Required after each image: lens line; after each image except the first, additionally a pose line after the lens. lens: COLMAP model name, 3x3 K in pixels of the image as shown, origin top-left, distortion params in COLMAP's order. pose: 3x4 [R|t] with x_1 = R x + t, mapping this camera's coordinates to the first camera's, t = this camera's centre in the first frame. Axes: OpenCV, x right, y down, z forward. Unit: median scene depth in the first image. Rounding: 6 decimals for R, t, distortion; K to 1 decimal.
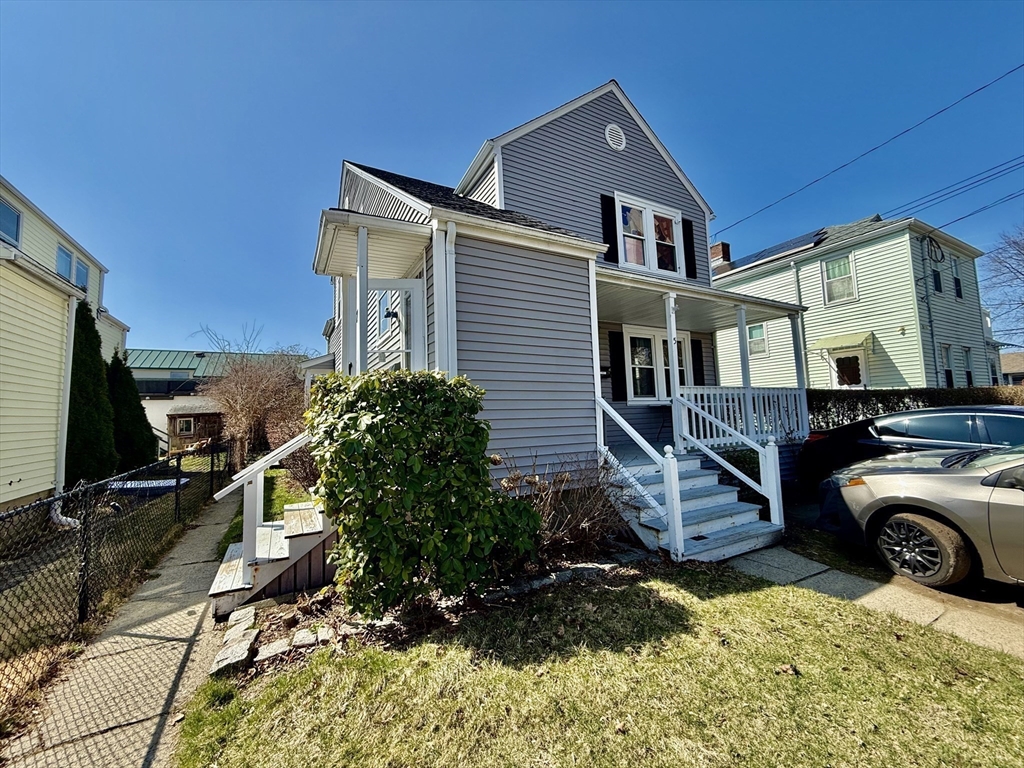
lens RADIAL K [[408.4, 0, 509.4], [0, 408.4, 380.2], [0, 0, 1]] dist [-0.002369, 0.000996]
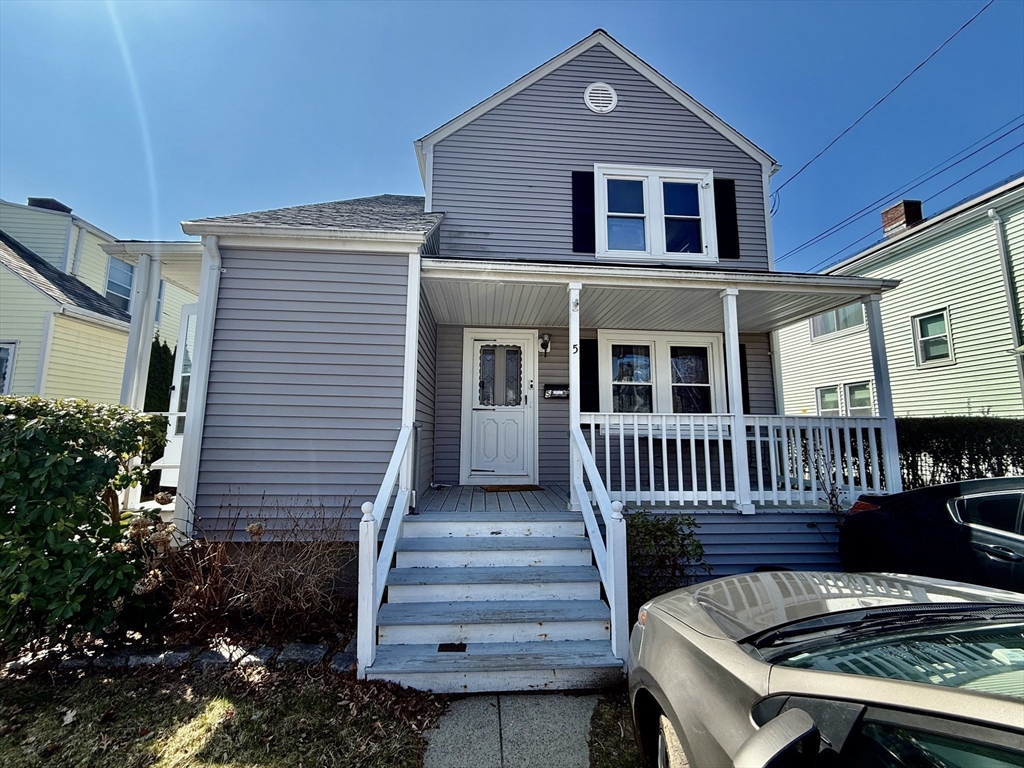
lens RADIAL K [[408.4, 0, 511.4], [0, 408.4, 381.8], [0, 0, 1]] dist [-0.002369, 0.000996]
pose [[0.909907, -0.012883, -0.414612, 0.426235], [-0.002246, 0.999350, -0.035981, -0.009430], [0.414806, 0.033670, 0.909287, 0.219040]]
